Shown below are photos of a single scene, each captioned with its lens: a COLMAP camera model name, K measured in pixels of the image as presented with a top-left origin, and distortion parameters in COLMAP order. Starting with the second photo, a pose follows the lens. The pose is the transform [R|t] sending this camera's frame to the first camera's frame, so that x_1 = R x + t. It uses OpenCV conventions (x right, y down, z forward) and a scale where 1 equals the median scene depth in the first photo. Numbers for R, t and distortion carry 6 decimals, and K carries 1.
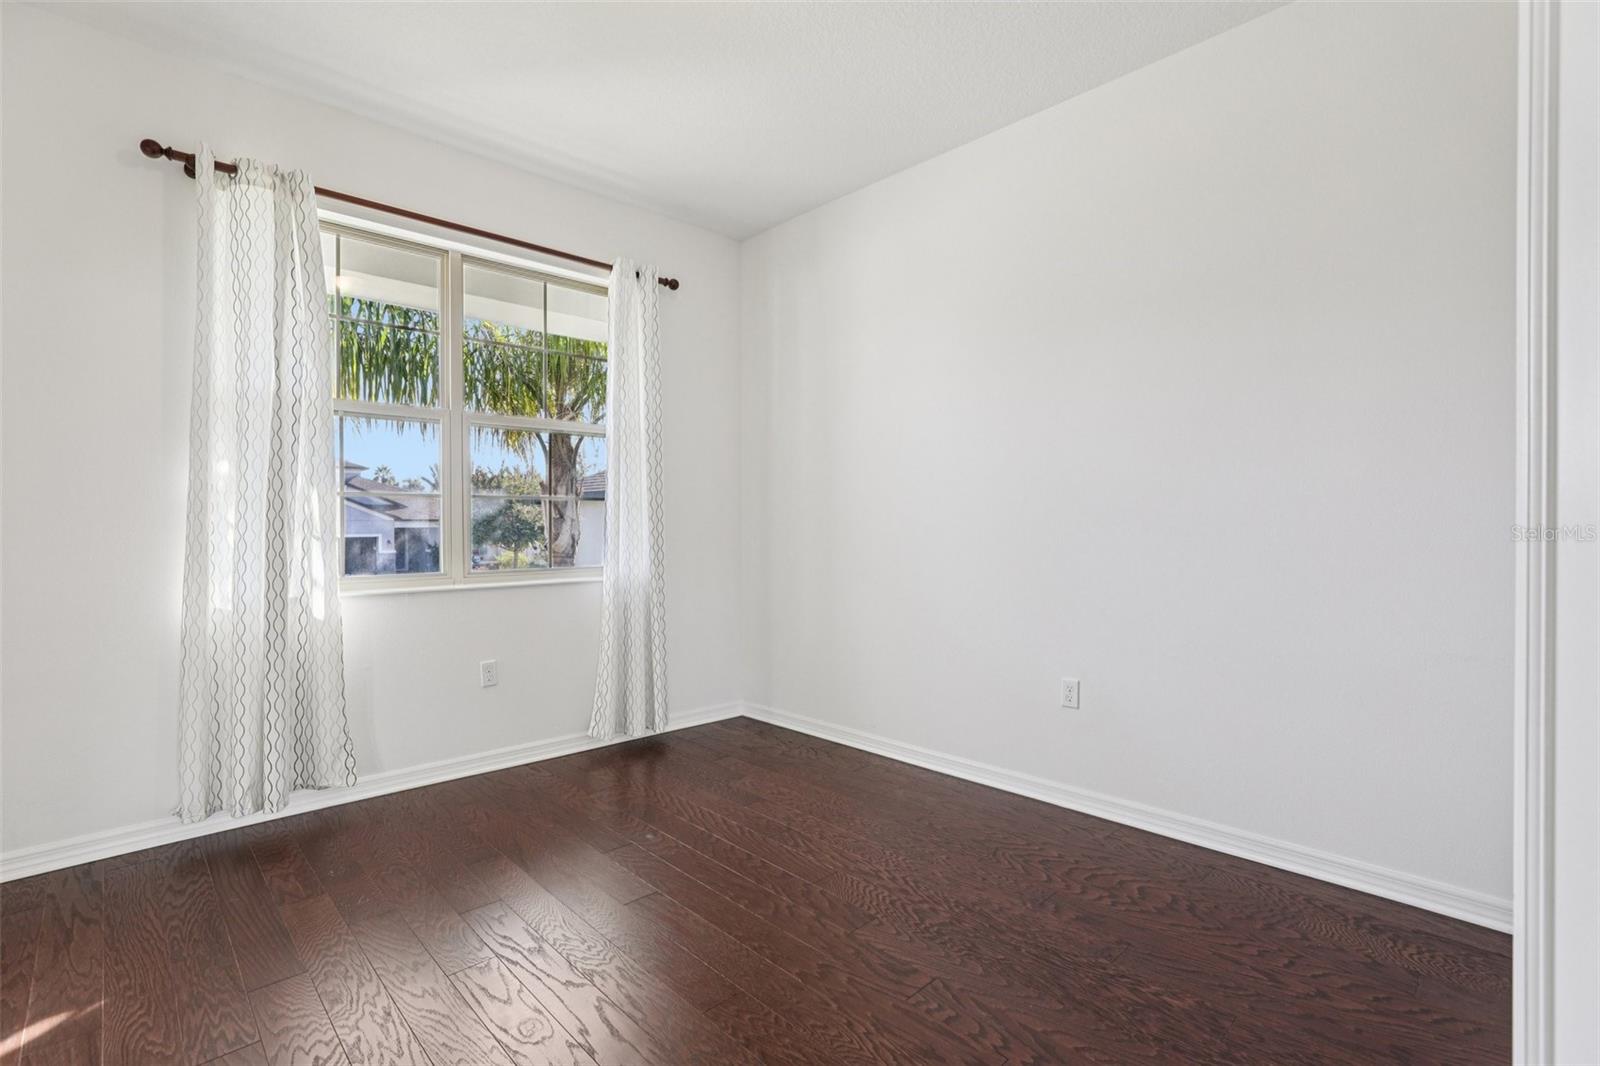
lens RADIAL K [[729.8, 0, 810.2], [0, 729.8, 536.0], [0, 0, 1]] dist [-0.026756, 0.006780]
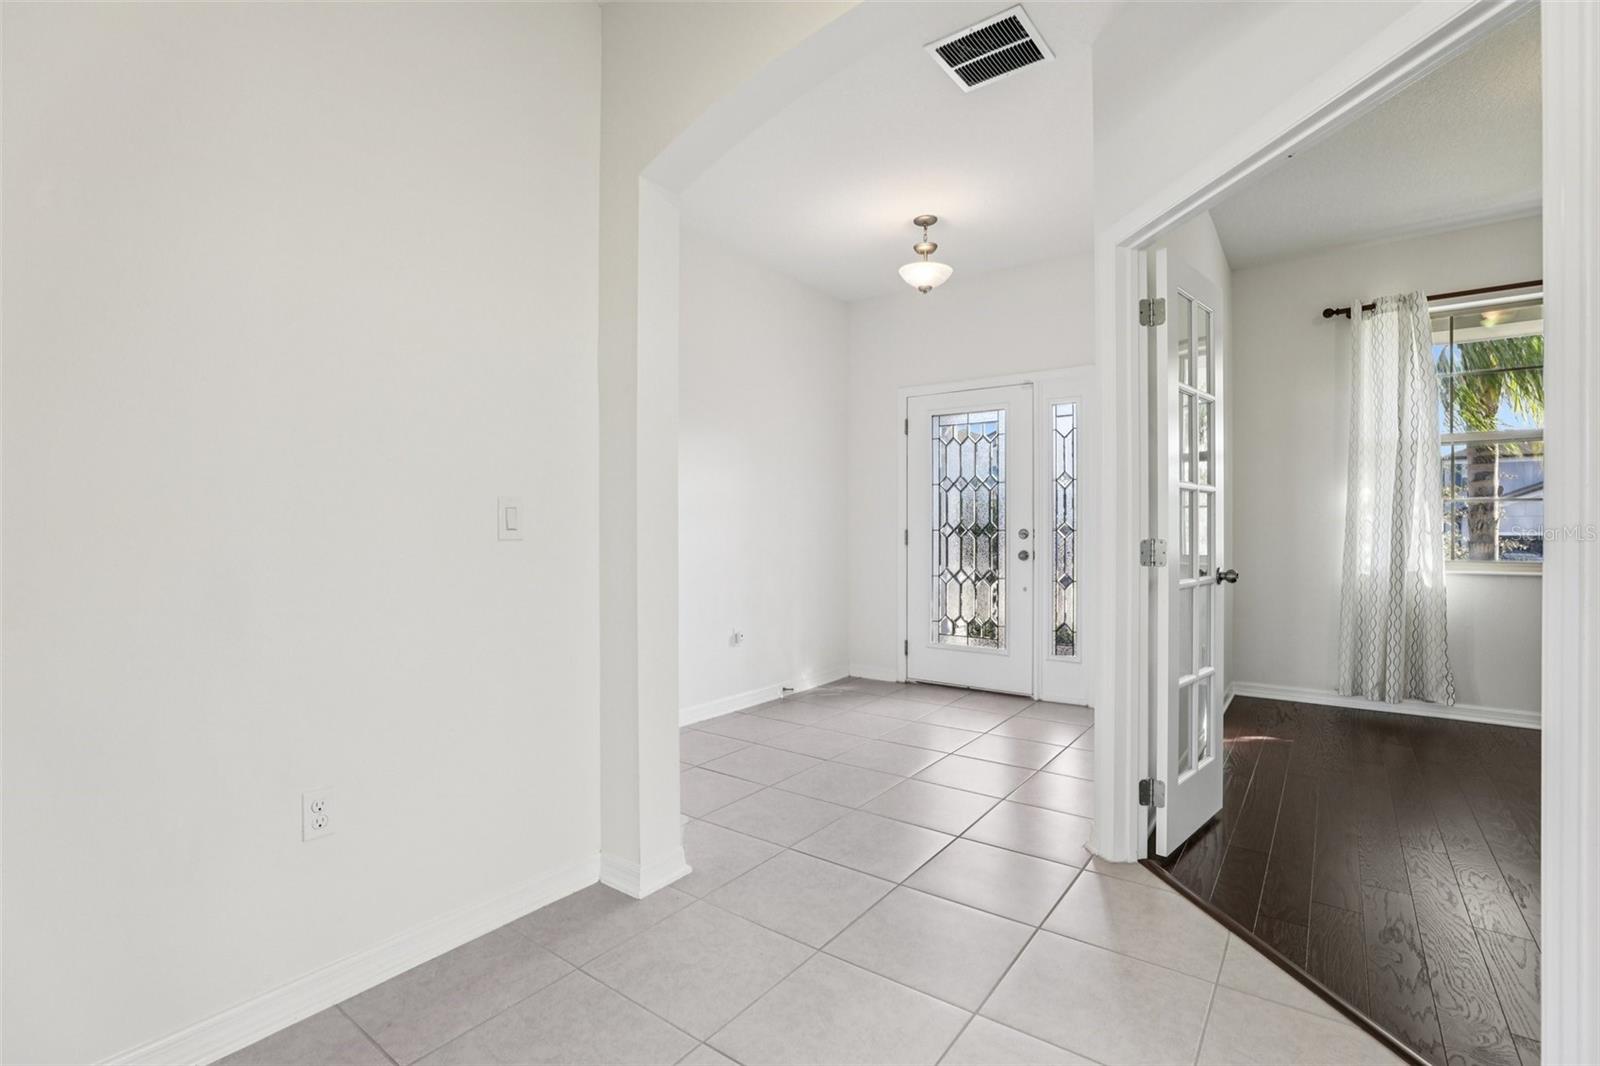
lens RADIAL K [[729.8, 0, 809.6], [0, 729.8, 533.4], [0, 0, 1]] dist [-0.026756, 0.006780]
pose [[0.173340, 0.012950, -0.984777, 0.591227], [-0.006794, 0.999905, 0.011953, -0.003566], [0.984839, 0.004619, 0.173412, -0.547984]]
